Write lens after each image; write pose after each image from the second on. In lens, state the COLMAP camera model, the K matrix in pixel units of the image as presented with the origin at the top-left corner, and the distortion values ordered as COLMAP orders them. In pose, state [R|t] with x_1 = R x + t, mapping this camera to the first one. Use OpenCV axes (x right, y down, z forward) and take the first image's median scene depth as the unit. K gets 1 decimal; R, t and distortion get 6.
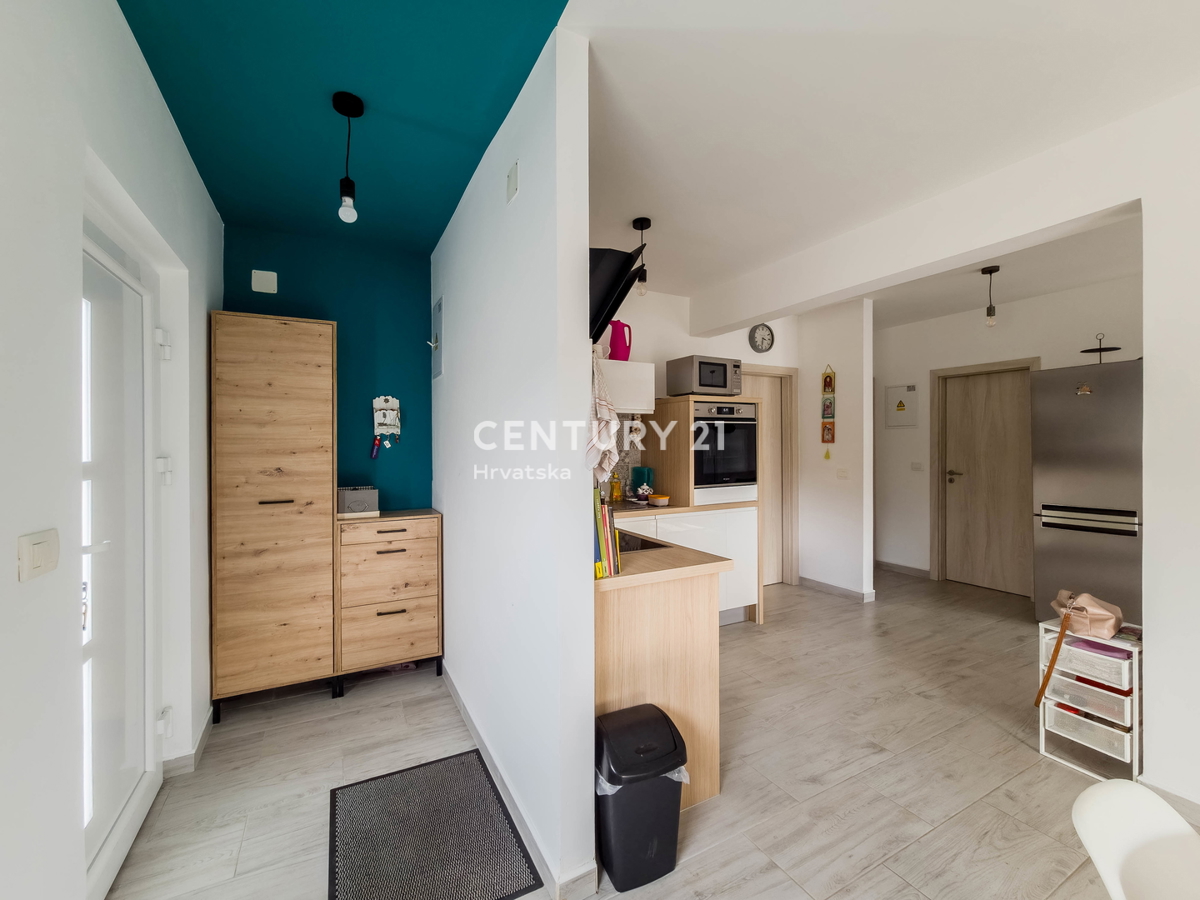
lens RADIAL K [[499.0, 0, 596.6], [0, 499.0, 445.9], [0, 0, 1]] dist [-0.016791, 0.007636]
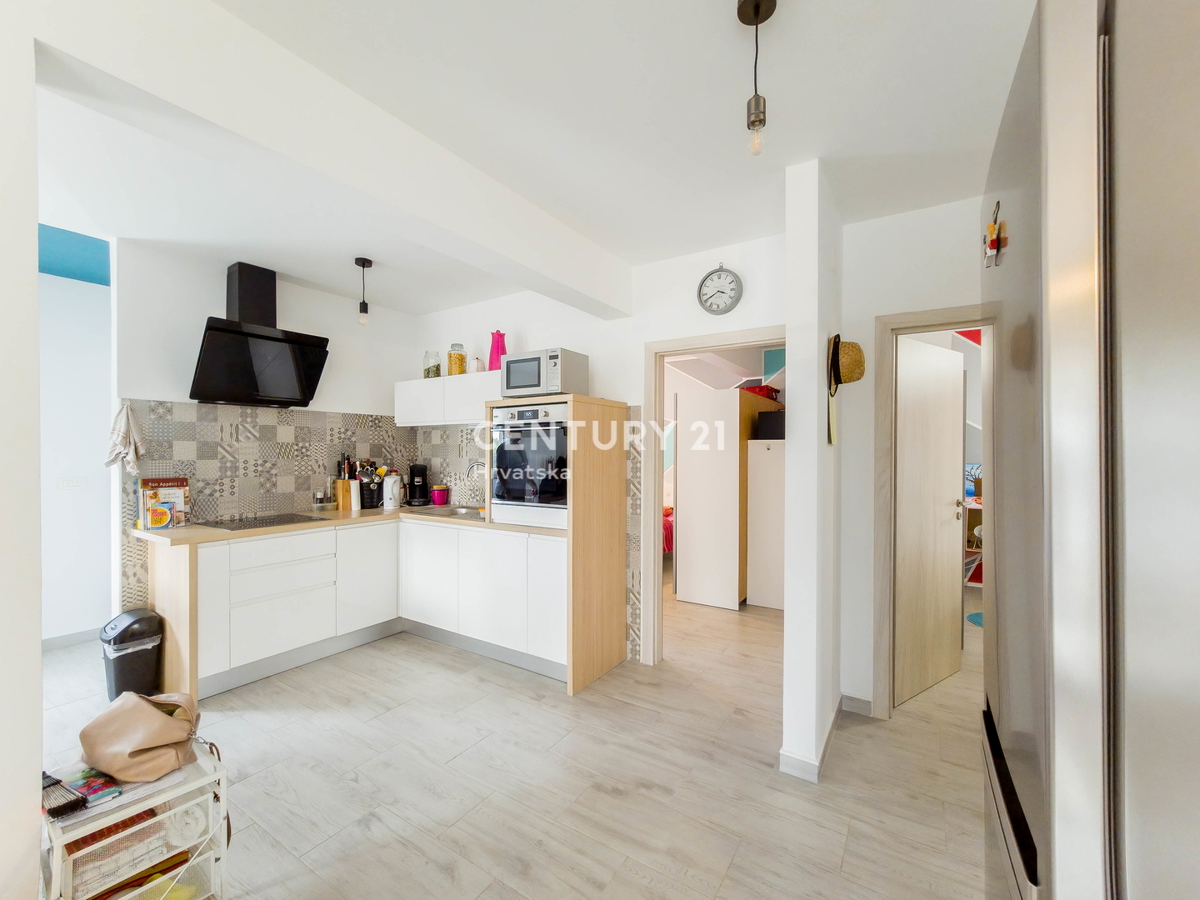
lens RADIAL K [[511.2, 0, 602.5], [0, 511.2, 450.9], [0, 0, 1]] dist [-0.016590, 0.009066]
pose [[0.485835, 0.005417, -0.874034, 1.067938], [-0.005468, 0.999980, 0.003159, -0.013490], [0.874034, 0.003245, 0.485855, 0.695603]]
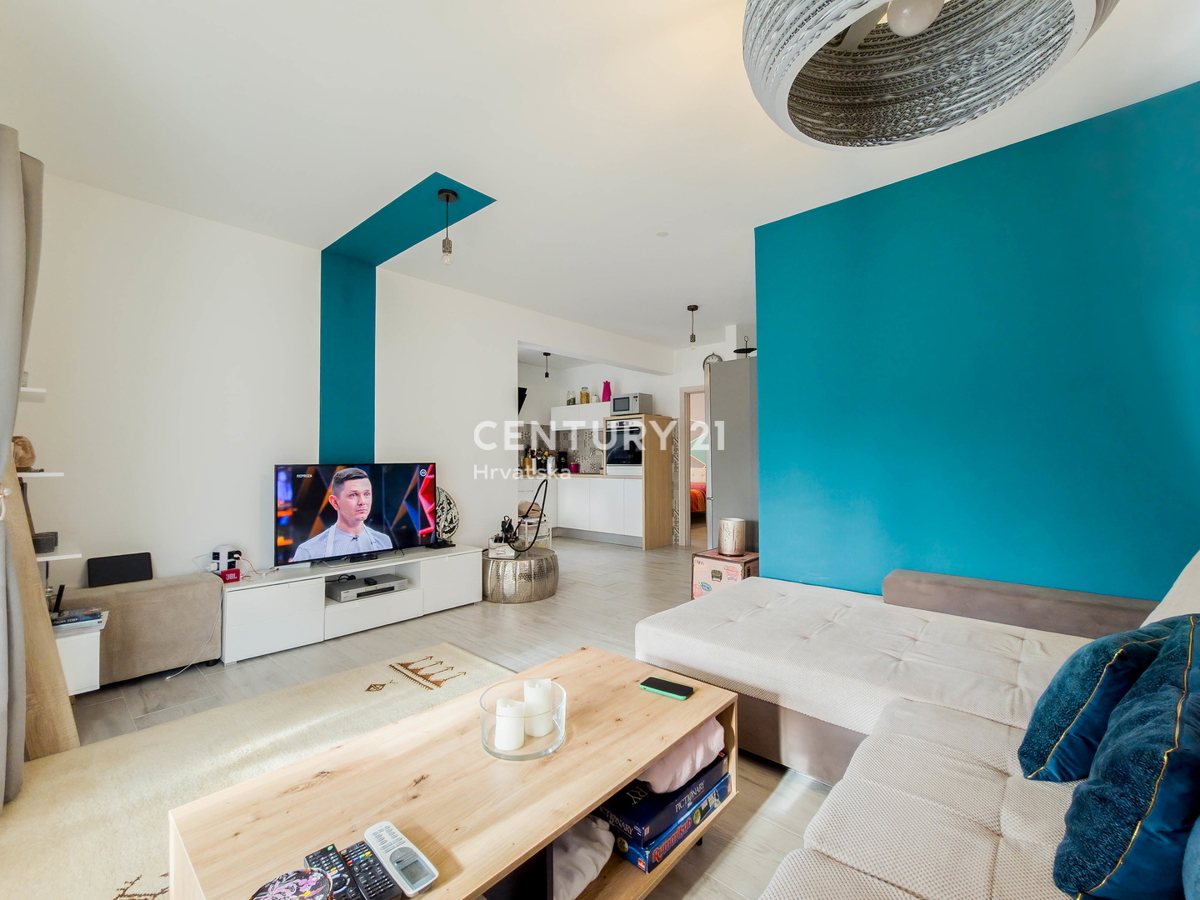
lens RADIAL K [[511.2, 0, 602.5], [0, 511.2, 450.9], [0, 0, 1]] dist [-0.016590, 0.009066]
pose [[0.347060, -0.012041, -0.937766, 1.969457], [0.000856, 0.999921, -0.012522, 0.051506], [0.937843, 0.003544, 0.347043, 0.286505]]
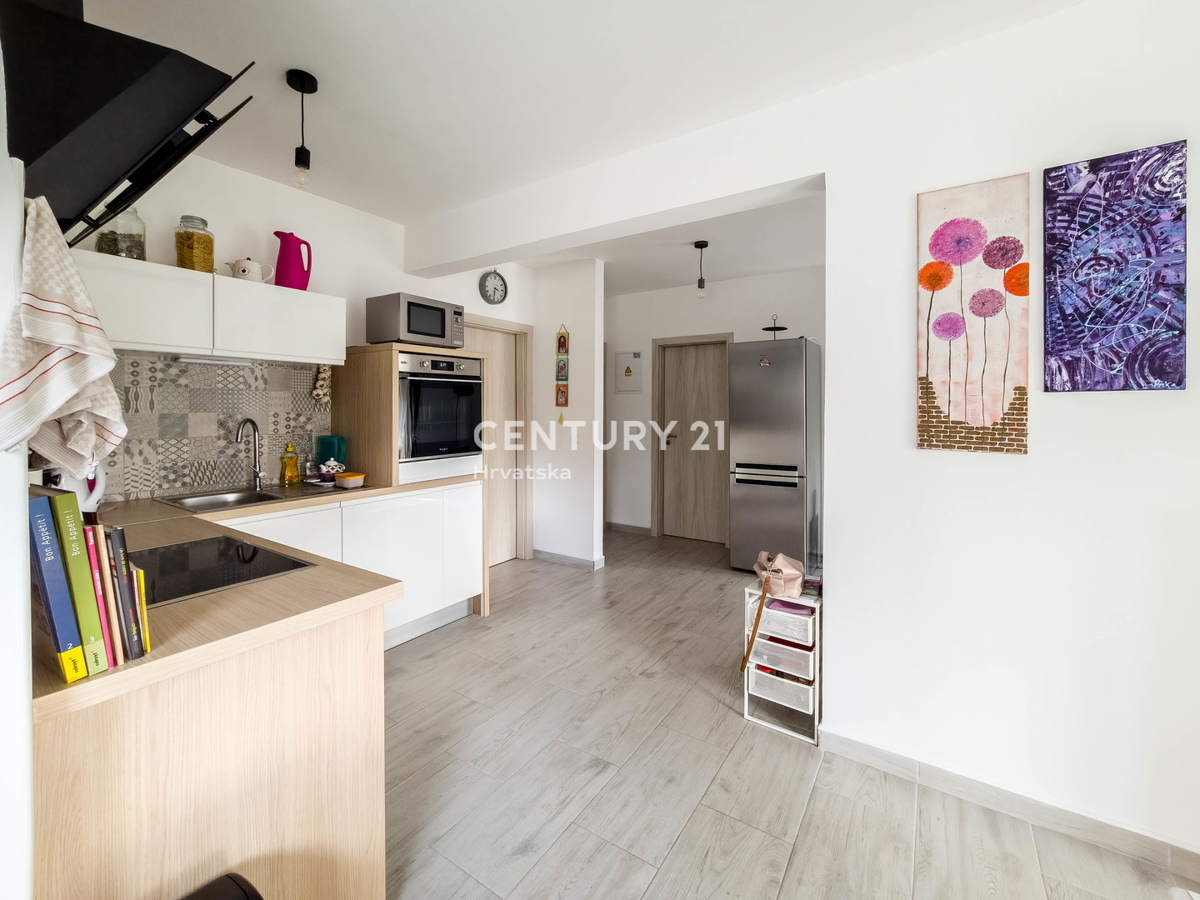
lens RADIAL K [[501.1, 0, 602.5], [0, 501.1, 413.8], [0, 0, 1]] dist [-0.000951, -0.000031]
pose [[0.879200, 0.001837, 0.476450, 0.097710], [-0.005396, 0.999967, 0.006101, 0.001956], [-0.476423, -0.007935, 0.879181, 0.152092]]
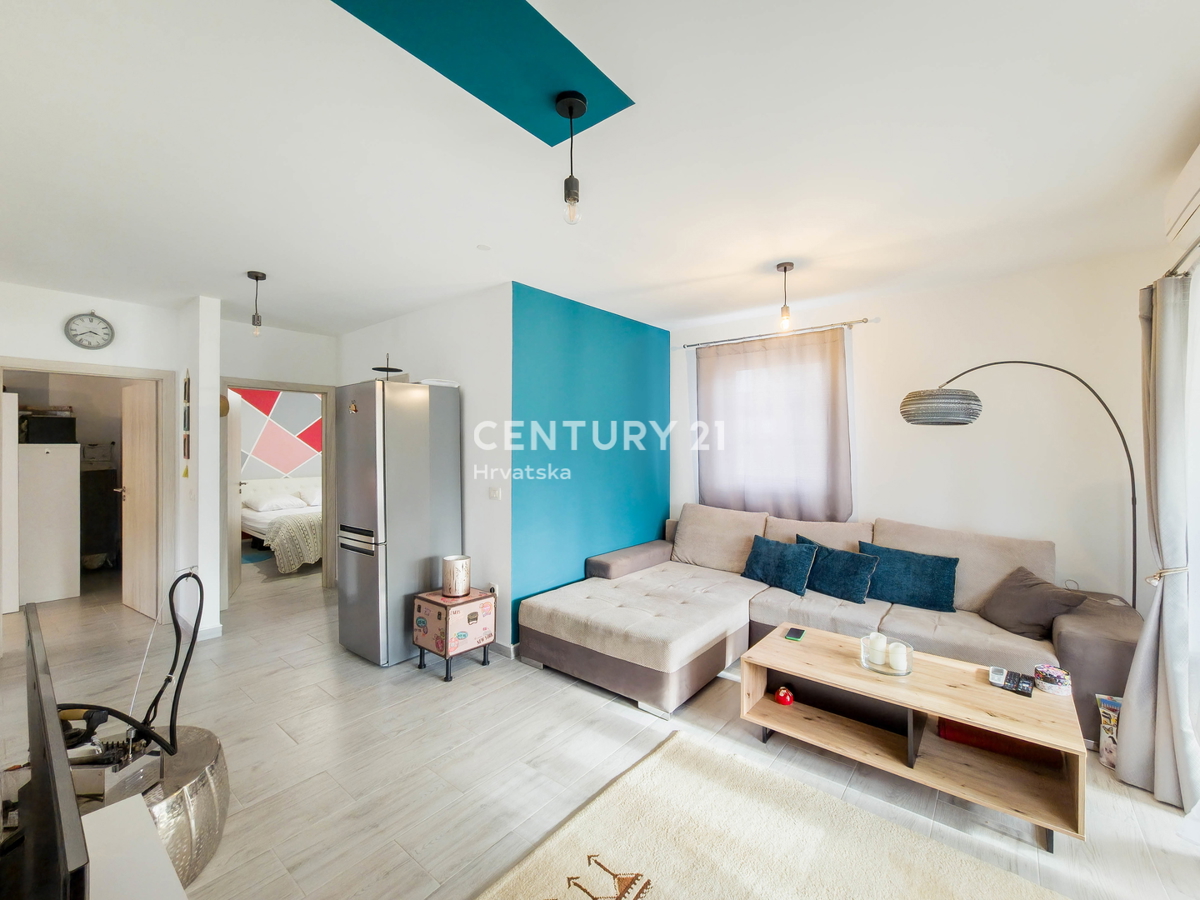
lens RADIAL K [[499.0, 0, 596.6], [0, 499.0, 445.9], [0, 0, 1]] dist [-0.016791, 0.007636]
pose [[0.925105, 0.004339, 0.379687, 1.015695], [-0.004307, 0.999990, -0.000936, -0.038272], [-0.379687, -0.000769, 0.925115, -0.096053]]
